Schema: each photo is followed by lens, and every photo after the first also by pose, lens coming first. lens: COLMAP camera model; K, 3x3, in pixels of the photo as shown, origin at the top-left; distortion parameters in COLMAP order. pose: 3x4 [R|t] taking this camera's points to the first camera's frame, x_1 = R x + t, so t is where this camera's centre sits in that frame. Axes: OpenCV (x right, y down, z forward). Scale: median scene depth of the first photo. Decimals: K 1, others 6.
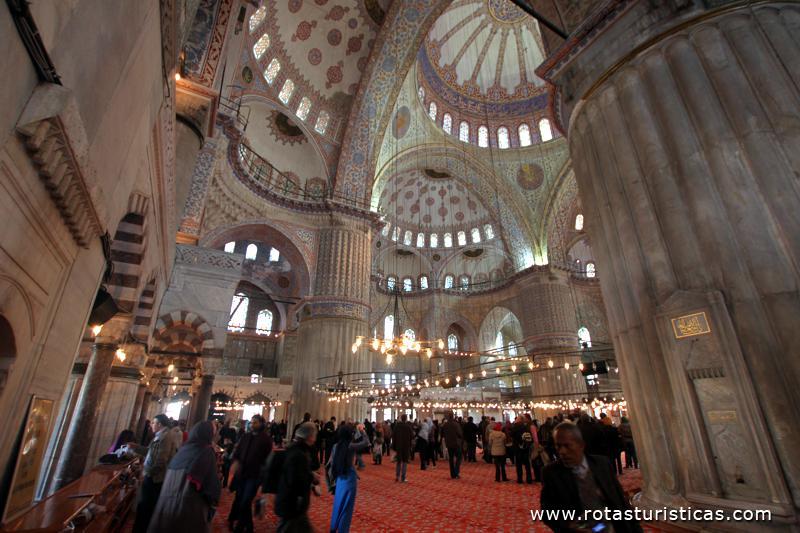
lens RADIAL K [[370.2, 0, 406.9], [0, 370.2, 265.4], [0, 0, 1]] dist [-0.033292, 0.007110]
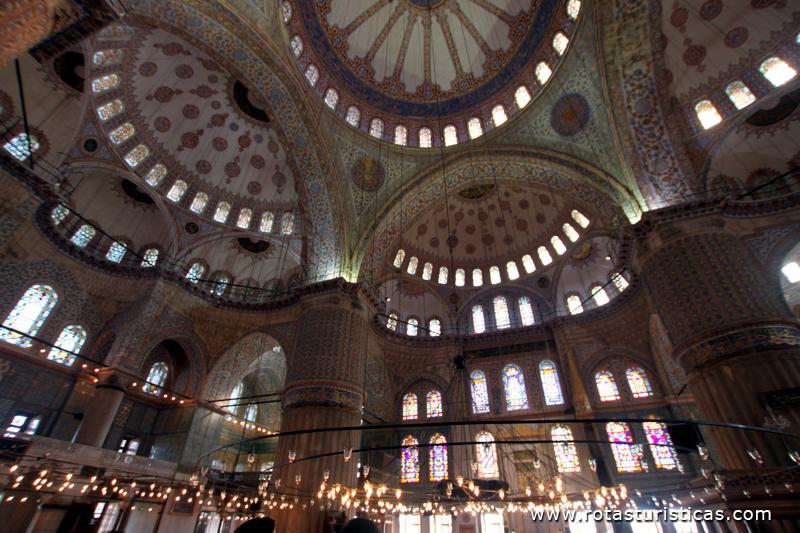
lens RADIAL K [[370.2, 0, 406.6], [0, 370.2, 266.3], [0, 0, 1]] dist [-0.033292, 0.007110]
pose [[0.766591, 0.389493, 0.510523, 0.092564], [-0.261401, 0.915467, -0.305924, 0.176823], [-0.586522, 0.101067, 0.803603, 0.423580]]
